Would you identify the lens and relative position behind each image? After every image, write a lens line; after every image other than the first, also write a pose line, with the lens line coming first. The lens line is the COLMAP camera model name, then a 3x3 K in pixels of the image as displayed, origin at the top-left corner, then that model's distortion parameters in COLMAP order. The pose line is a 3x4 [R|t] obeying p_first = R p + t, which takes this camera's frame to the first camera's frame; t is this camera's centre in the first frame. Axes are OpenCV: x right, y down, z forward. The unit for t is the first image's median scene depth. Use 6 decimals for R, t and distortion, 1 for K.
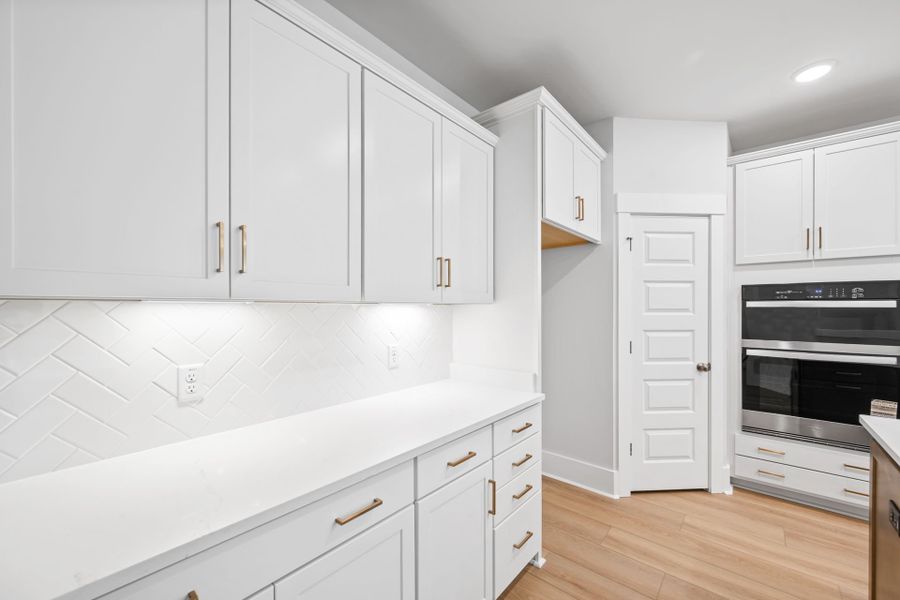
lens RADIAL K [[356.2, 0, 452.8], [0, 356.2, 304.8], [0, 0, 1]] dist [-0.000834, -0.000215]
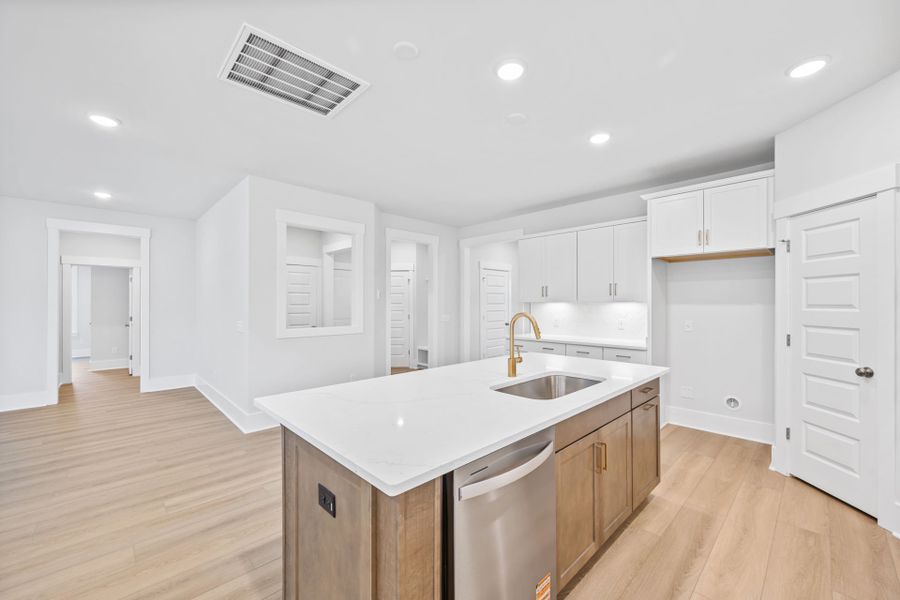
lens RADIAL K [[356.2, 0, 452.8], [0, 356.2, 304.8], [0, 0, 1]] dist [-0.000834, -0.000215]
pose [[-0.099371, 0.000135, -0.995050, 1.690848], [0.003439, 0.999994, -0.000207, 0.008063], [0.995045, -0.003443, -0.099371, 0.089804]]
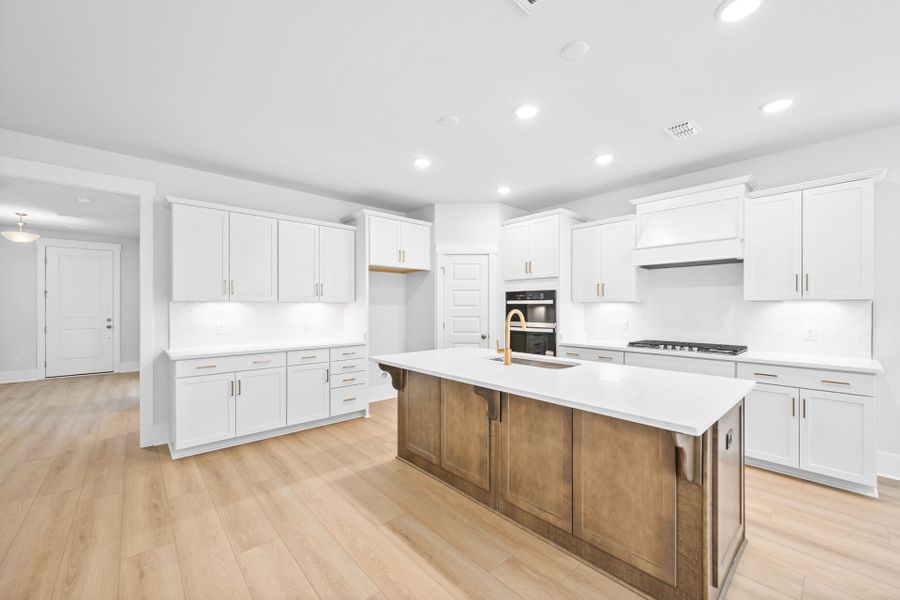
lens RADIAL K [[356.2, 0, 452.8], [0, 356.2, 304.8], [0, 0, 1]] dist [-0.000834, -0.000215]
pose [[0.991862, -0.003025, -0.127282, 0.789859], [0.003136, 0.999995, 0.000673, 0.009245], [0.127279, -0.001067, 0.991866, -0.869233]]
